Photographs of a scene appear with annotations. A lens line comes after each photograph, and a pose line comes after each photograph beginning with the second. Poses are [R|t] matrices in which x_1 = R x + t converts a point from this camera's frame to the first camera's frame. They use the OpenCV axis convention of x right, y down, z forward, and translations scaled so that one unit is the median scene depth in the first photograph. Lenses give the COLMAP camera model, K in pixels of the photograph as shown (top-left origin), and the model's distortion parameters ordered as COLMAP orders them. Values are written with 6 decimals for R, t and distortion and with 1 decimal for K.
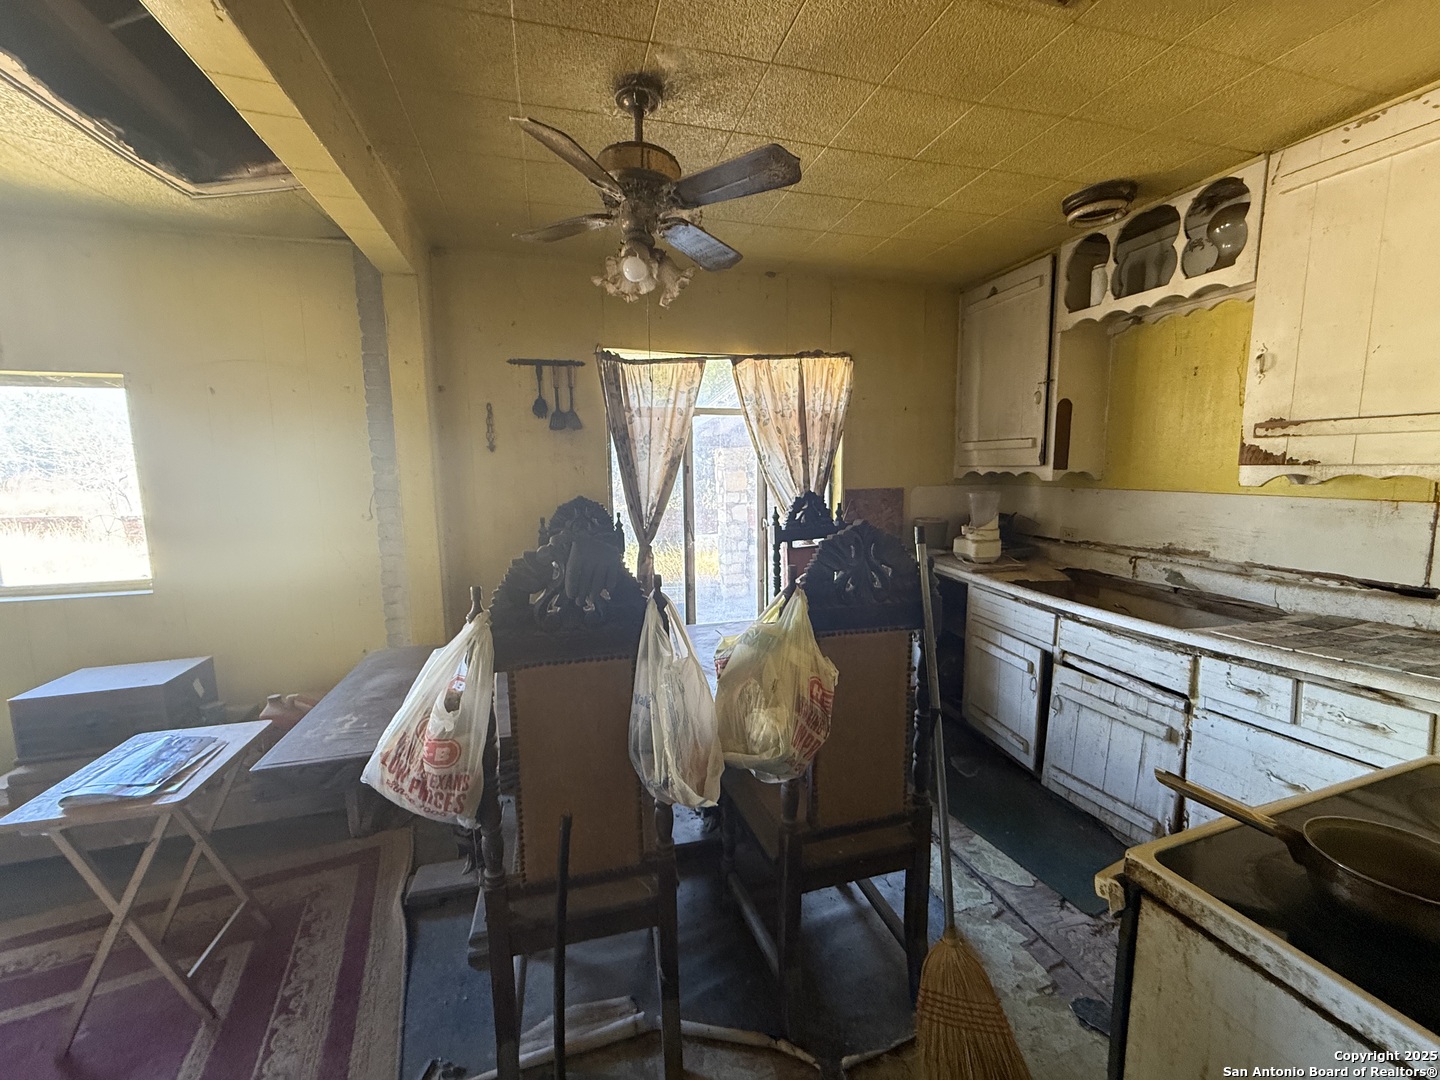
lens RADIAL K [[573.9, 0, 716.0], [0, 573.9, 544.5], [0, 0, 1]] dist [-0.000456, 0.000559]
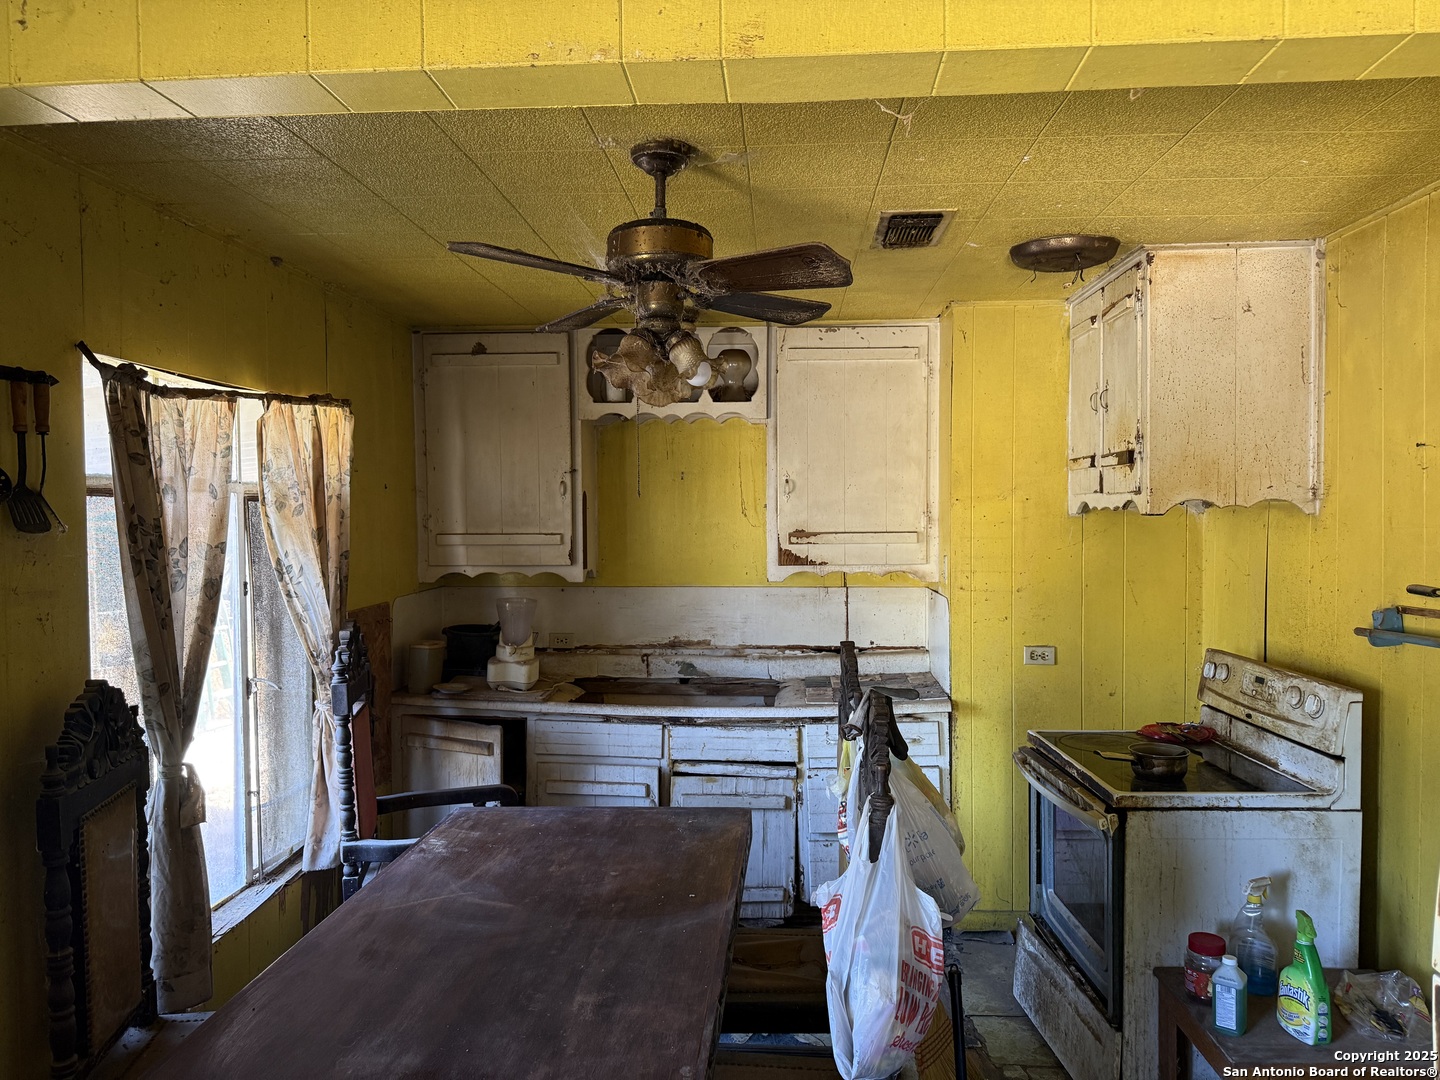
lens RADIAL K [[1013.2, 0, 716.6], [0, 1013.2, 547.8], [0, 0, 1]] dist [0.066130, -0.086149]
pose [[0.329661, -0.027568, 0.943697, -0.965492], [0.130337, 0.991331, -0.016571, -0.129992], [-0.935059, 0.128462, 0.330396, 0.336761]]
